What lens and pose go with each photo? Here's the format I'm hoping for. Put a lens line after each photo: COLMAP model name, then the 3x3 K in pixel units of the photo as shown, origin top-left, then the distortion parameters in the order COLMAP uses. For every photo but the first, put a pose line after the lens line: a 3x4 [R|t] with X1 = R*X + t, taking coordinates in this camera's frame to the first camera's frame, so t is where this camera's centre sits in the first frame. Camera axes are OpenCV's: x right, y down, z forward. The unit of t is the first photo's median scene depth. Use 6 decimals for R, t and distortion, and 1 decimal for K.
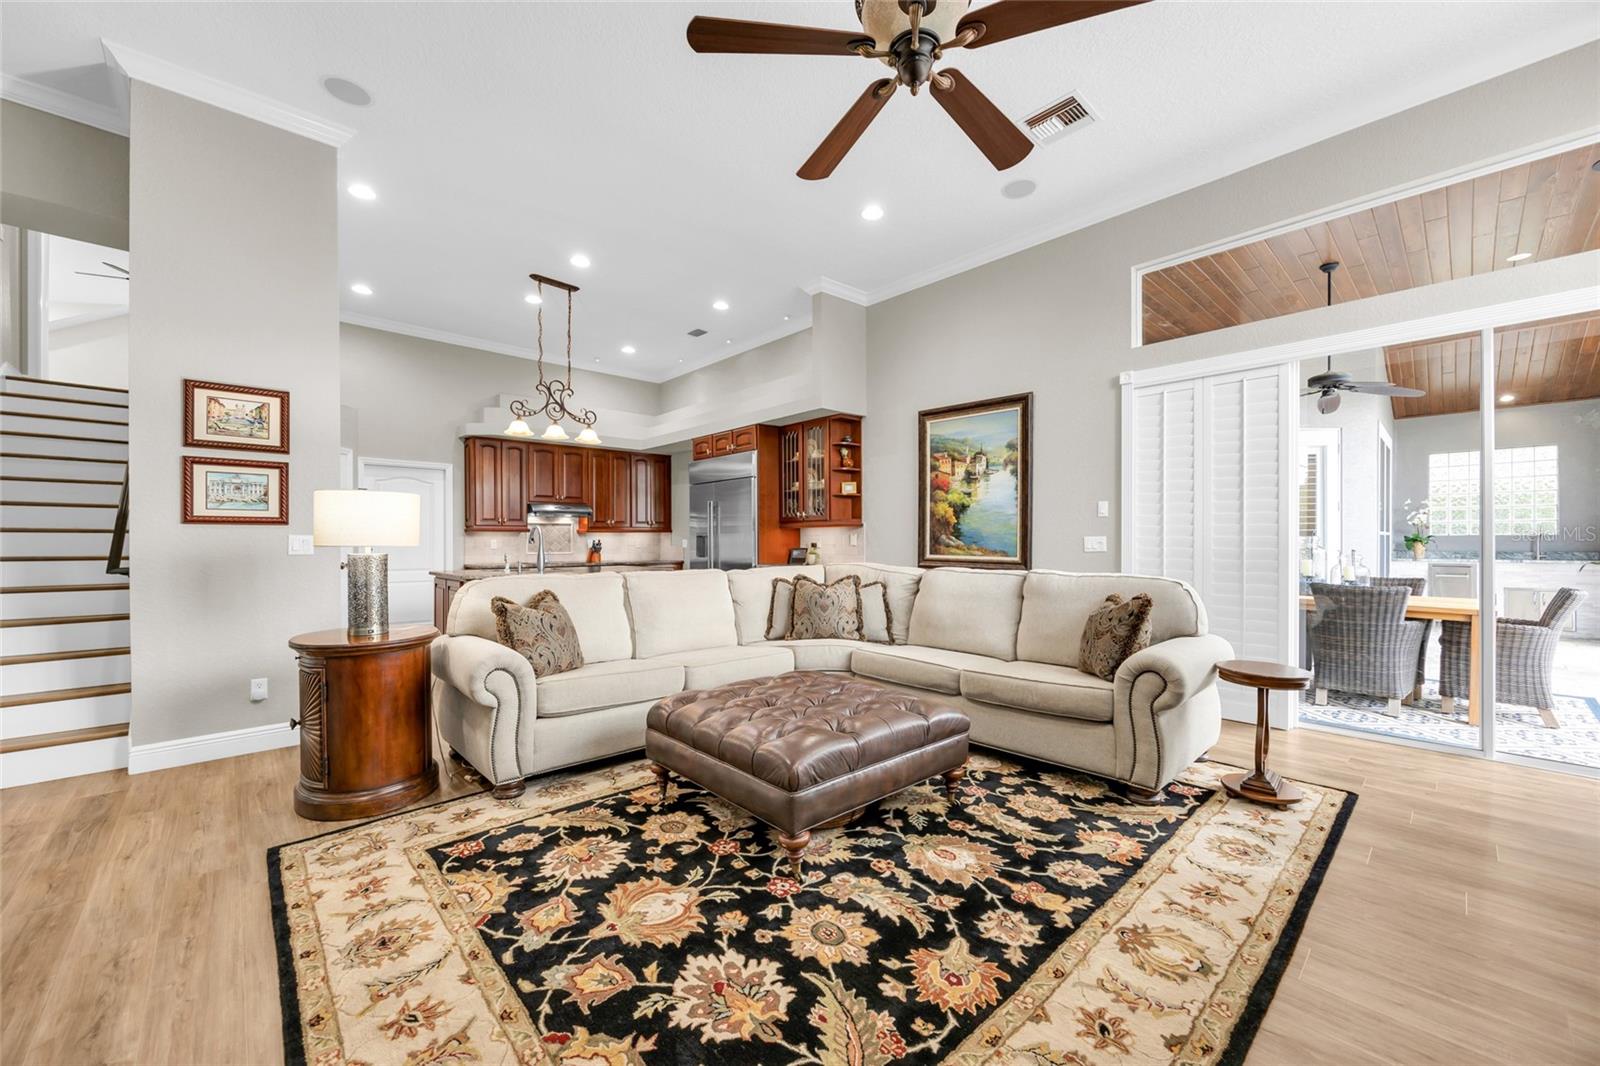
lens RADIAL K [[616.1, 0, 814.4], [0, 616.1, 544.3], [0, 0, 1]] dist [-0.002835, 0.000271]
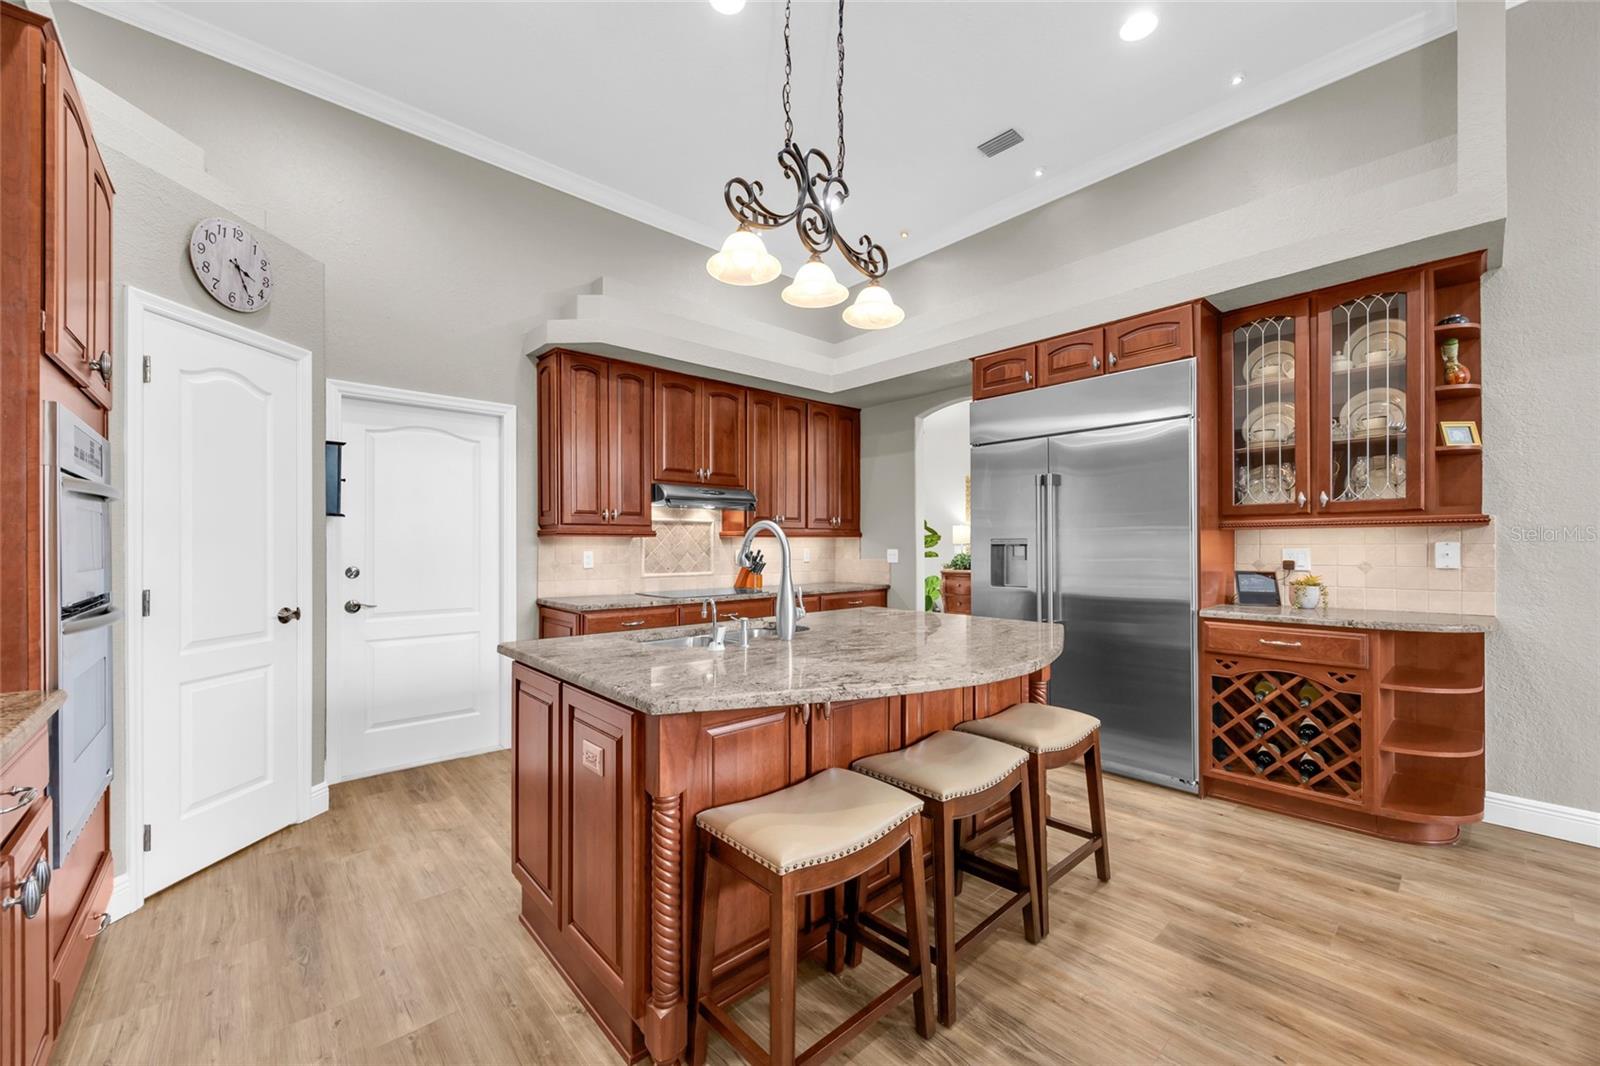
lens RADIAL K [[626.5, 0, 809.2], [0, 626.5, 537.3], [0, 0, 1]] dist [-0.000178, -0.000210]
pose [[0.999776, 0.001527, -0.021102, -0.443750], [-0.001893, 0.999848, -0.017351, -0.014245], [0.021072, 0.017387, 0.999627, 0.646447]]
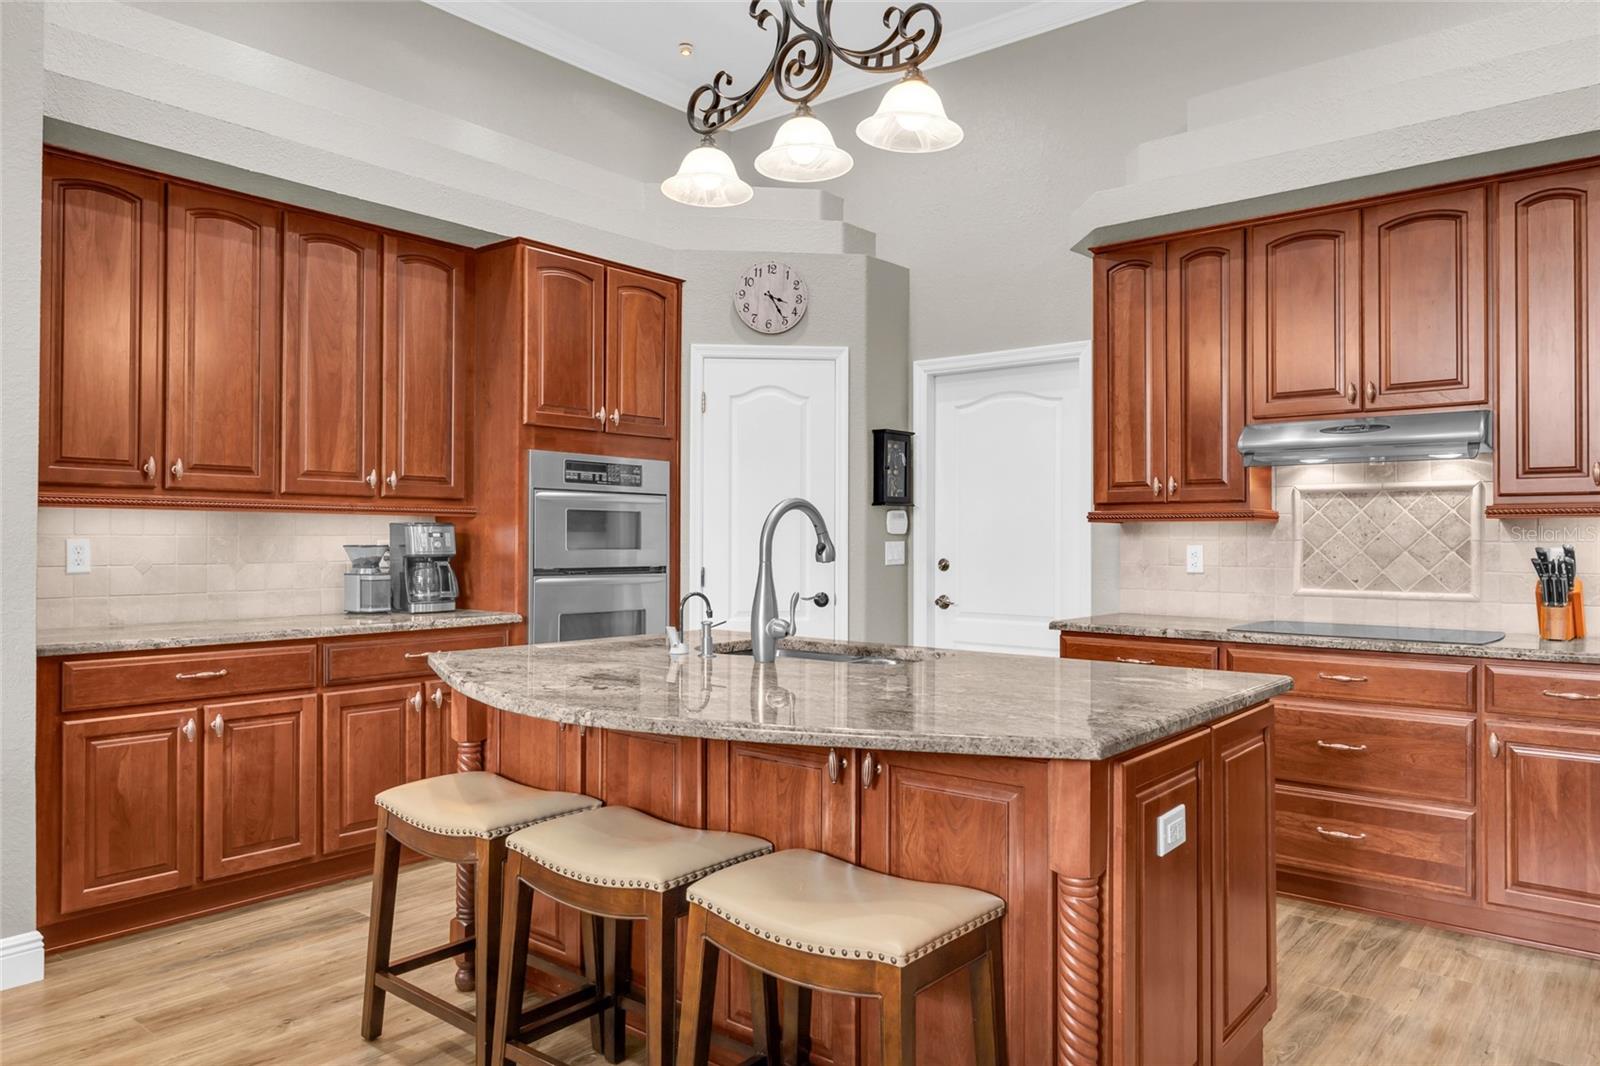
lens RADIAL K [[1107.4, 0, 786.8], [0, 1107.4, 521.7], [0, 0, 1]] dist [0.013665, -0.003010]
pose [[0.112475, -0.012311, -0.993578, 0.064293], [-0.008836, 0.999871, -0.013389, -0.013936], [0.993615, 0.010285, 0.112352, 0.996494]]
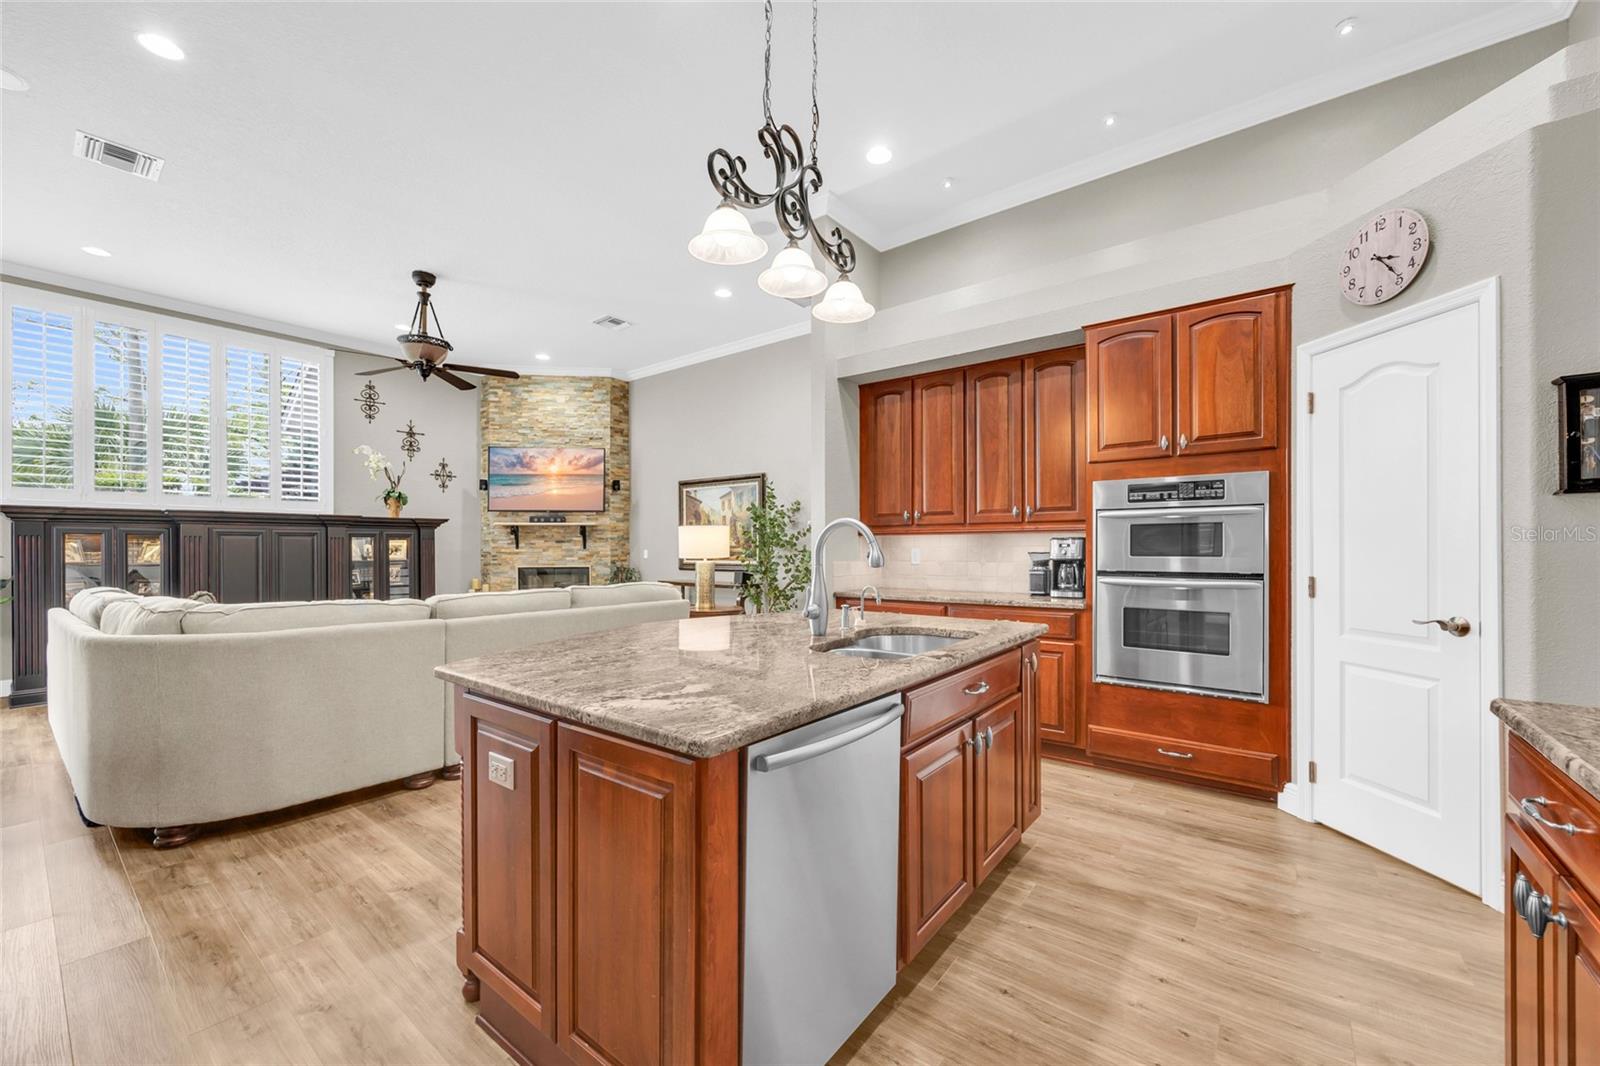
lens RADIAL K [[616.1, 0, 807.3], [0, 616.1, 549.3], [0, 0, 1]] dist [-0.002835, 0.000271]
pose [[-0.988536, 0.008335, -0.150753, -0.396713], [0.007286, 0.999945, 0.007509, -0.015846], [0.150808, 0.006324, -0.988543, 1.459433]]
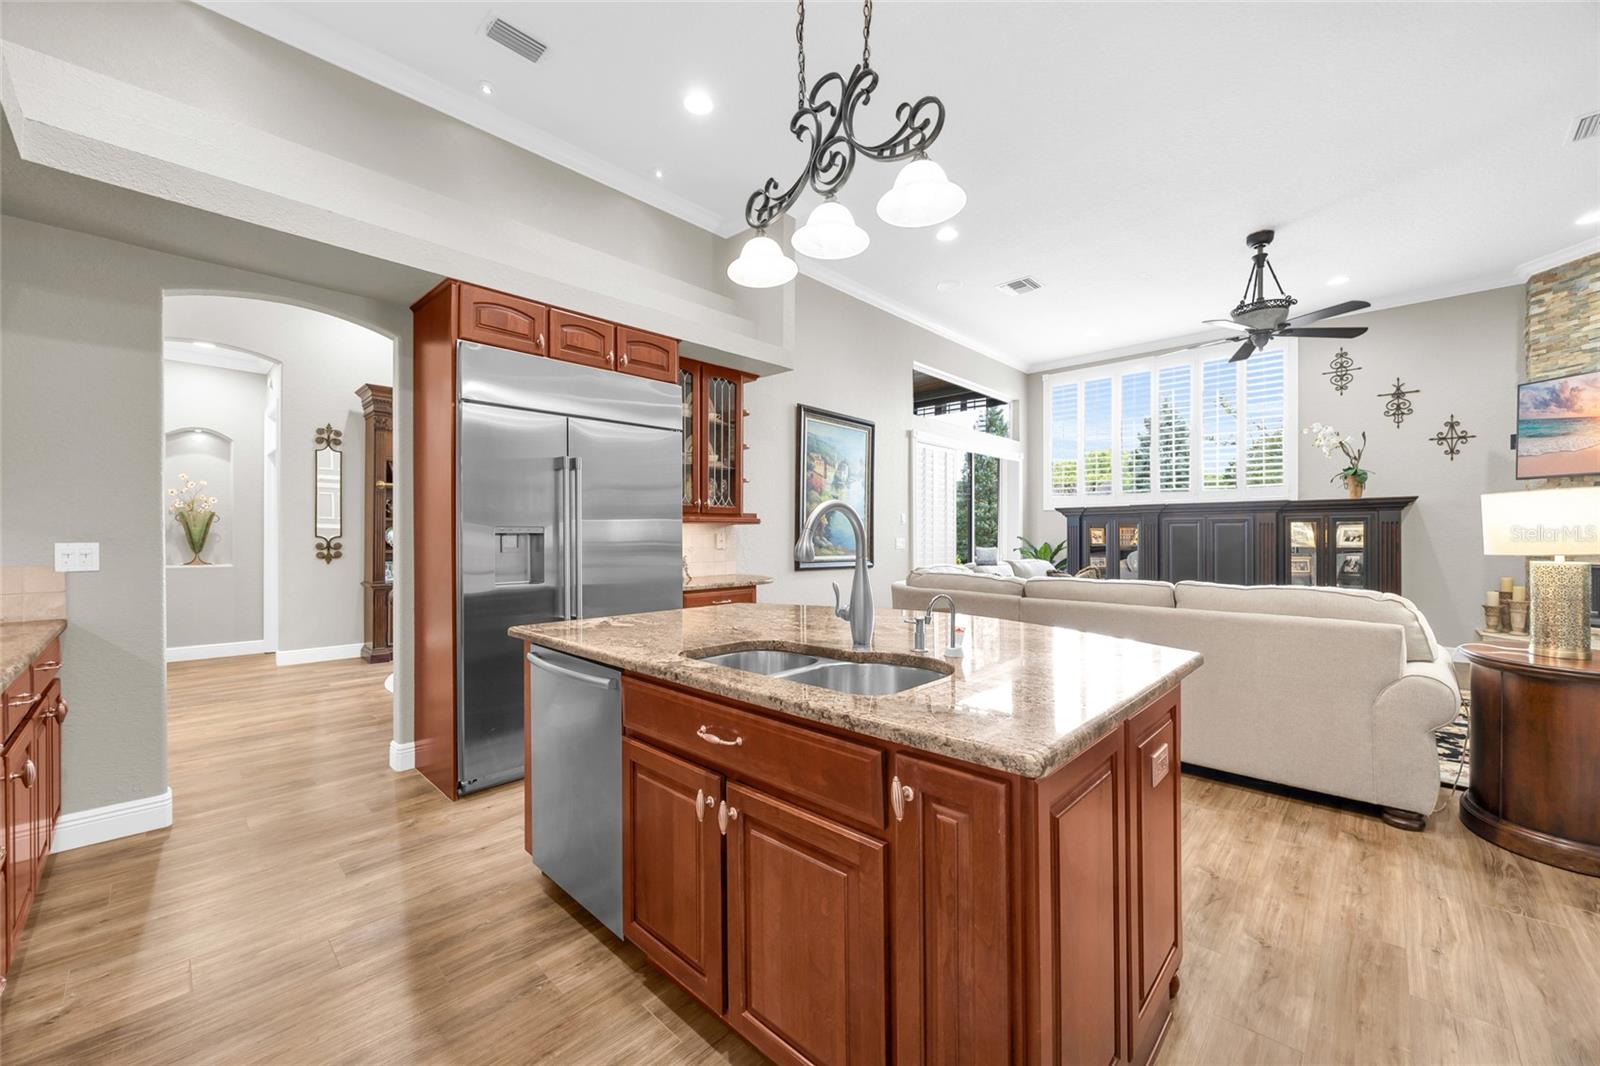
lens RADIAL K [[616.1, 0, 812.3], [0, 616.1, 537.2], [0, 0, 1]] dist [-0.002835, 0.000271]
pose [[-0.053198, 0.002296, 0.998581, -0.805482], [0.005816, 0.999981, -0.001989, -0.012469], [-0.998567, 0.005702, -0.053210, 1.093475]]
